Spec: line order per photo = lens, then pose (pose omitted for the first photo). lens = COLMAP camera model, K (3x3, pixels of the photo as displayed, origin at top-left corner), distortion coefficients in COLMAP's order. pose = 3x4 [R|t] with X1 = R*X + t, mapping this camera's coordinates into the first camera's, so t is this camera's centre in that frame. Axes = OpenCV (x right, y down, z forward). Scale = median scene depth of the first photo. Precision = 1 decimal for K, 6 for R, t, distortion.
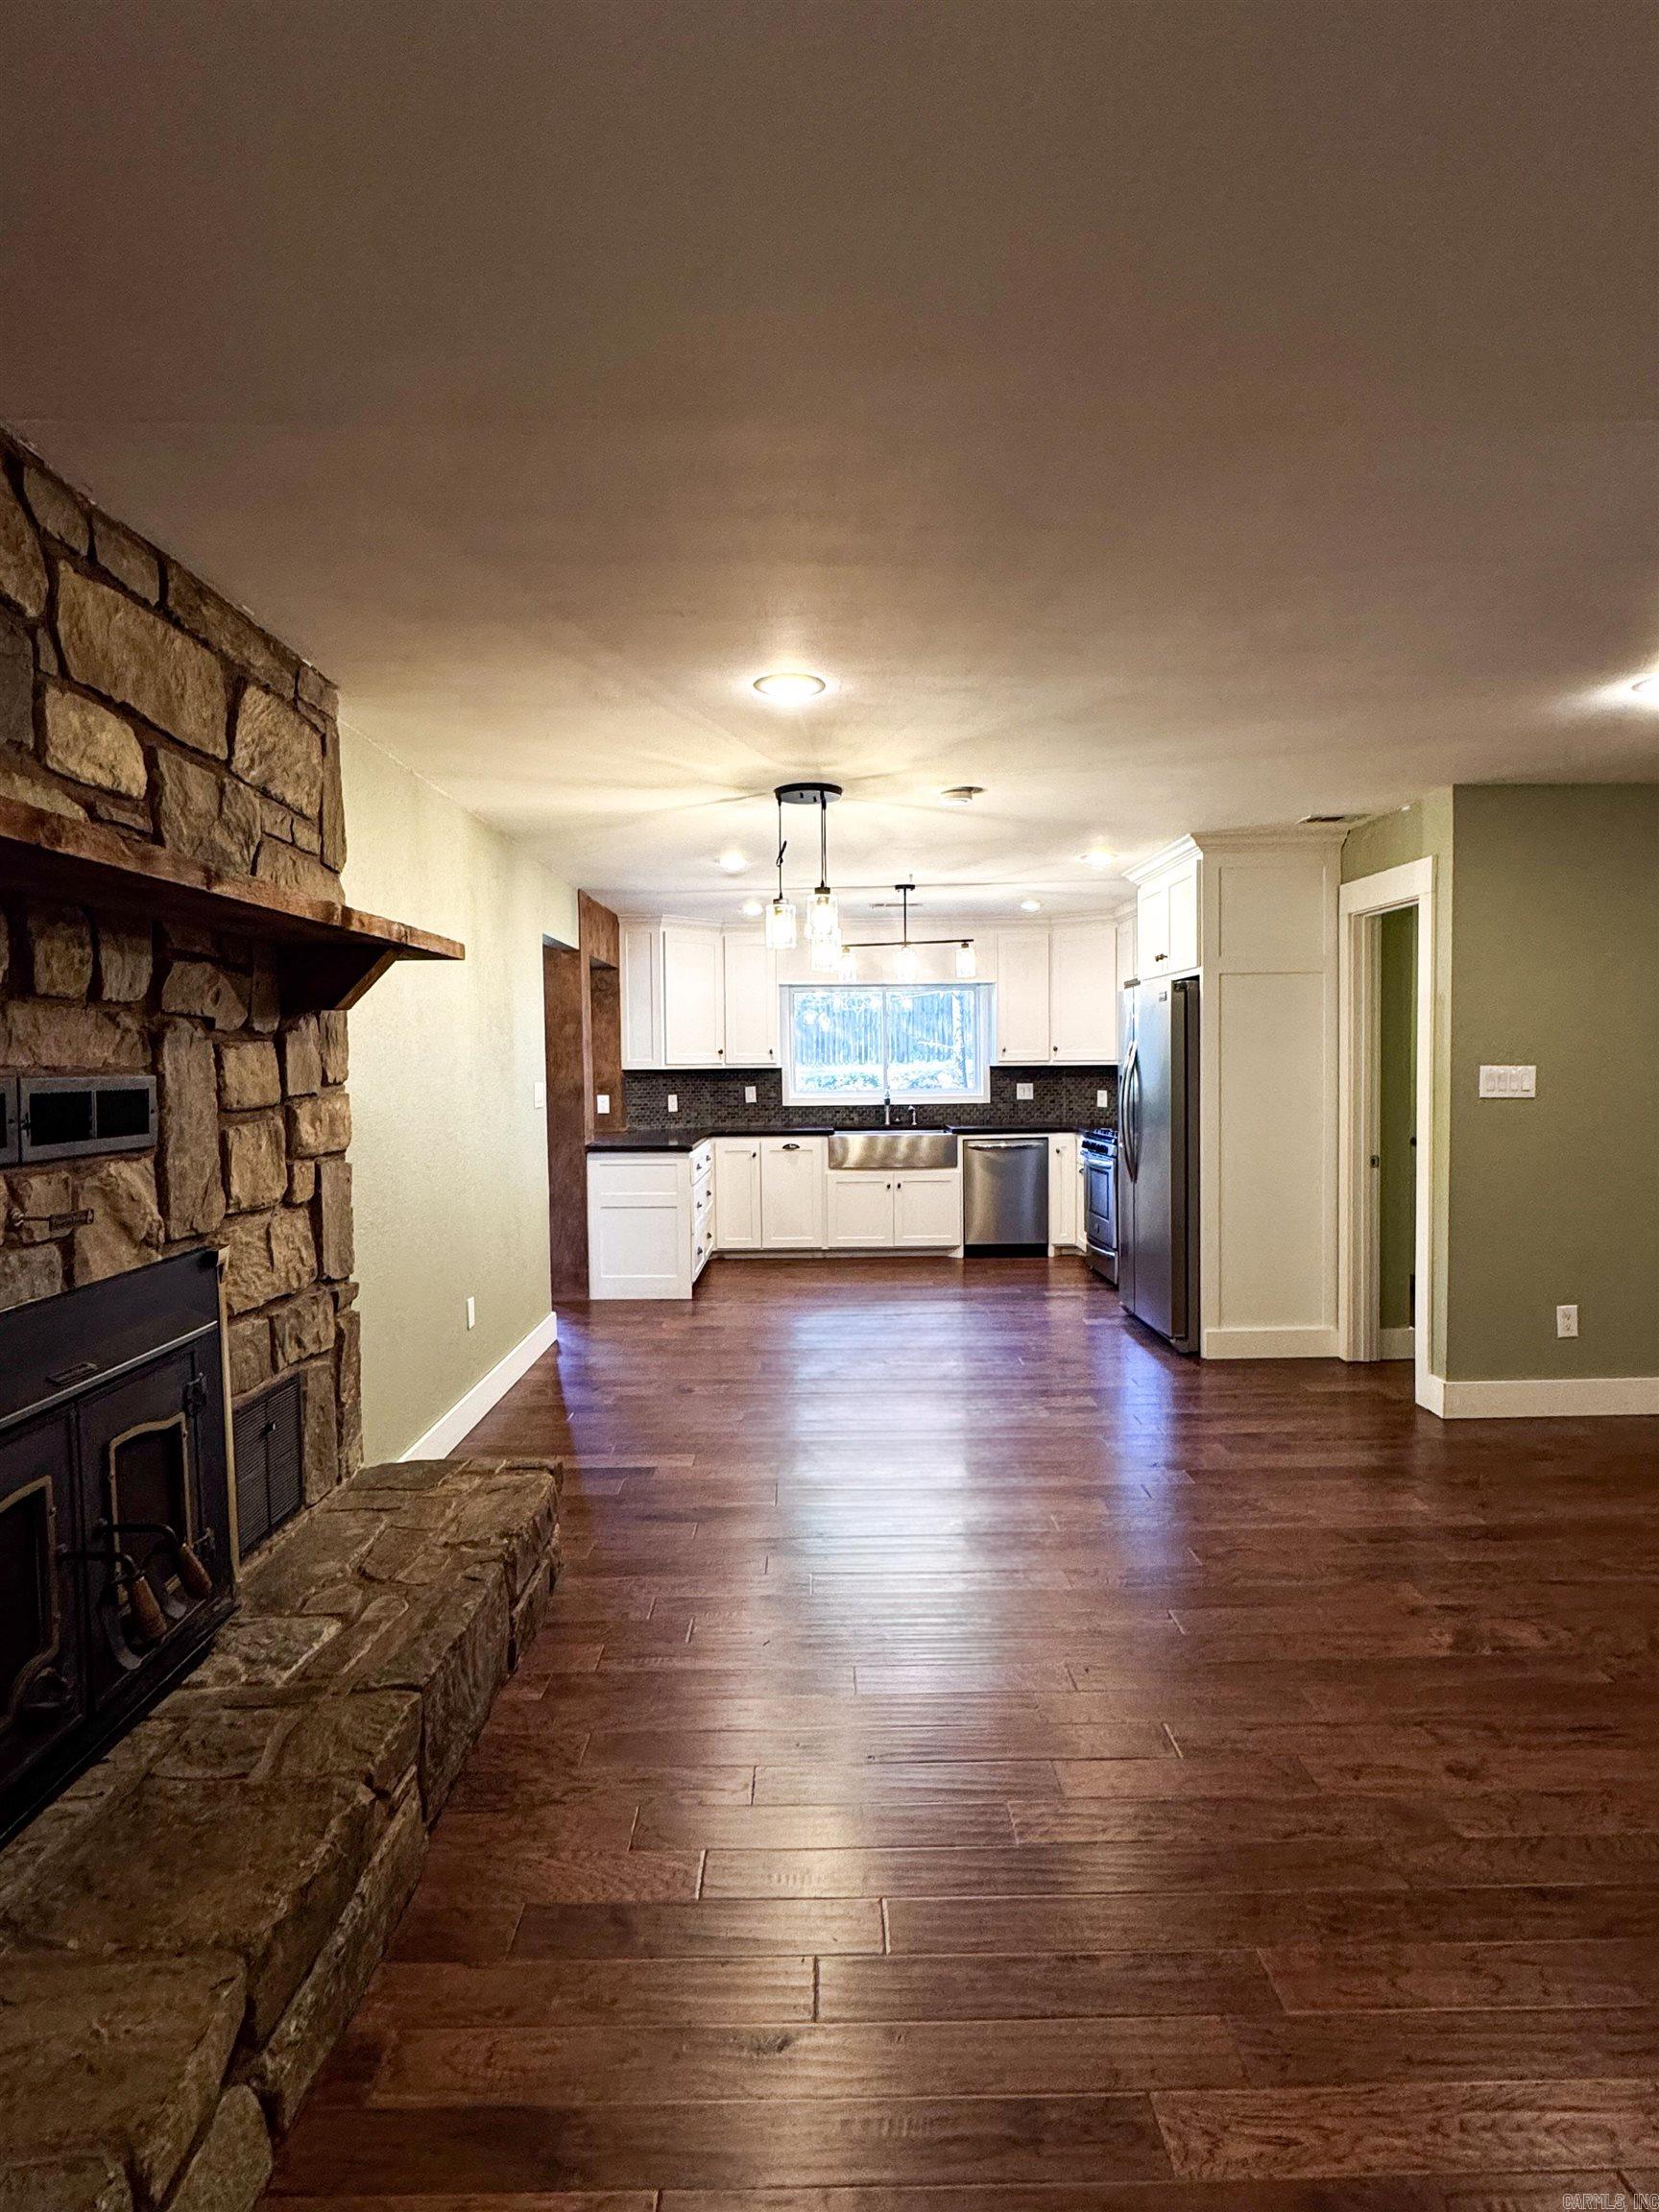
lens RADIAL K [[1149.5, 0, 844.1], [0, 1149.5, 1099.4], [0, 0, 1]] dist [-0.002249, -0.000315]
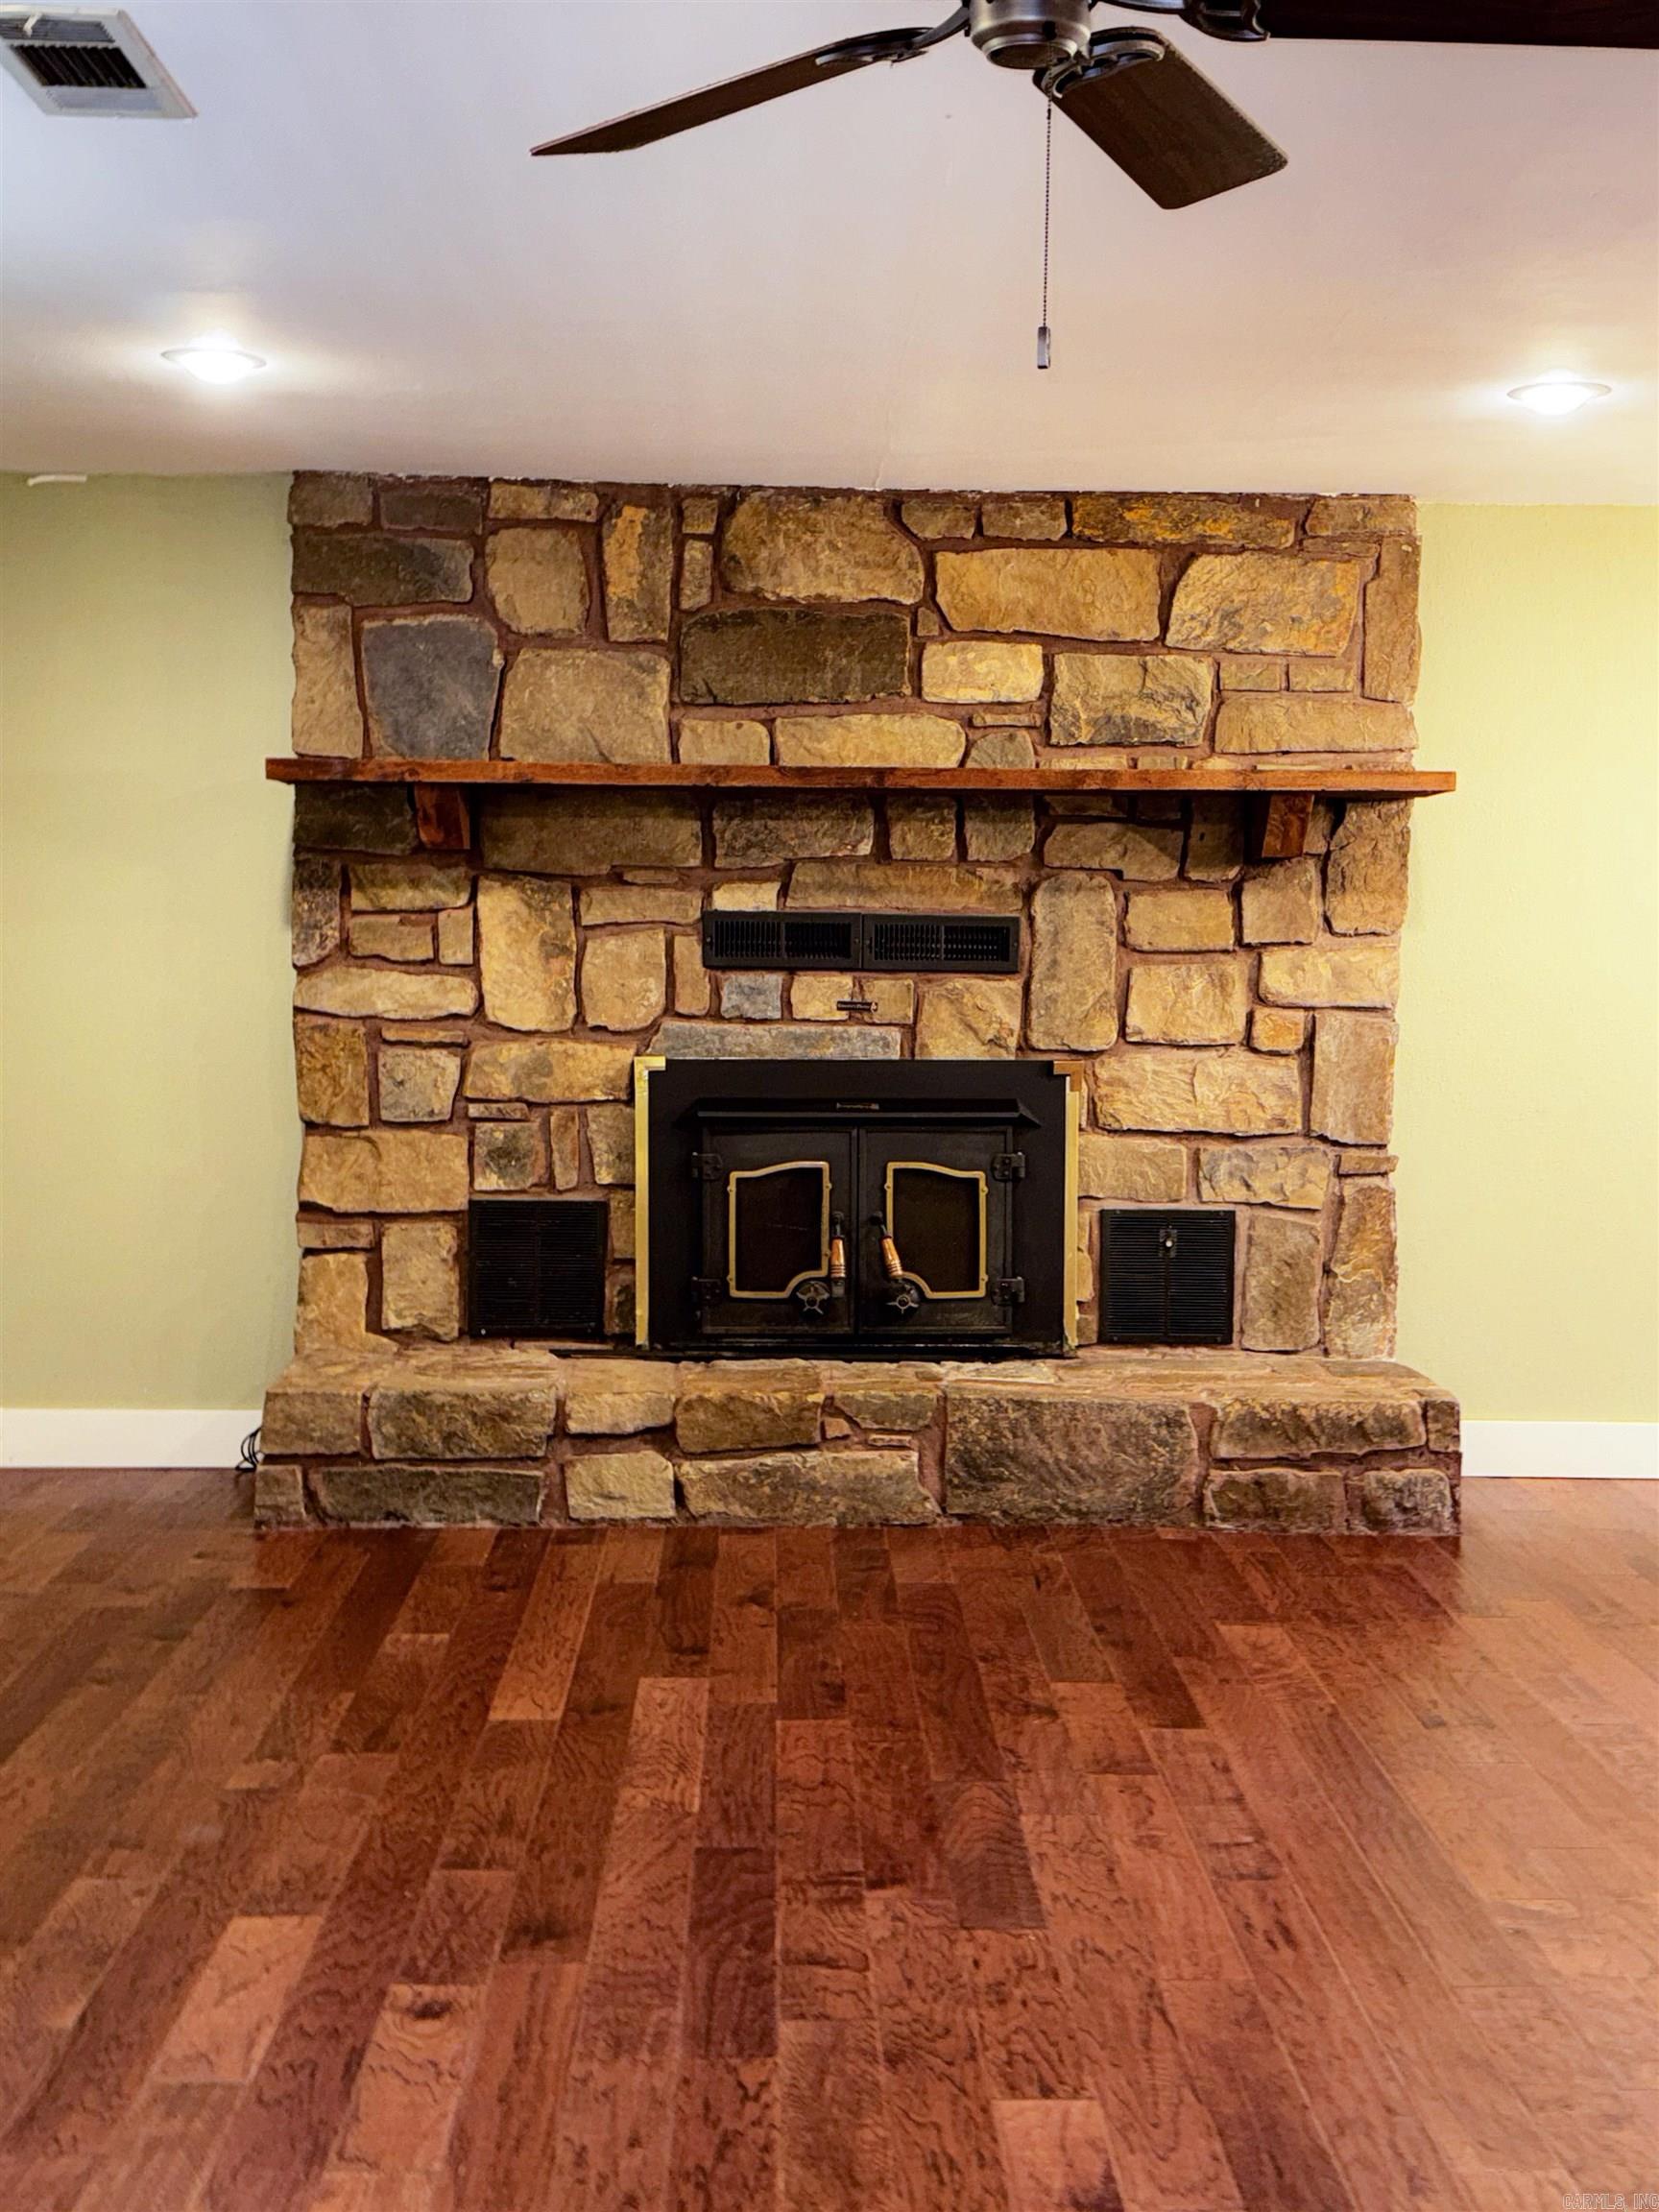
lens RADIAL K [[2547.4, 0, 829.5], [0, 2547.4, 1106.0], [0, 0, 1]] dist [0.154504, 0.000755]
pose [[0.011243, 0.086784, -0.996164, 2.221888], [-0.047416, 0.995152, 0.086160, -0.046026], [0.998812, 0.046265, 0.015303, 0.735416]]
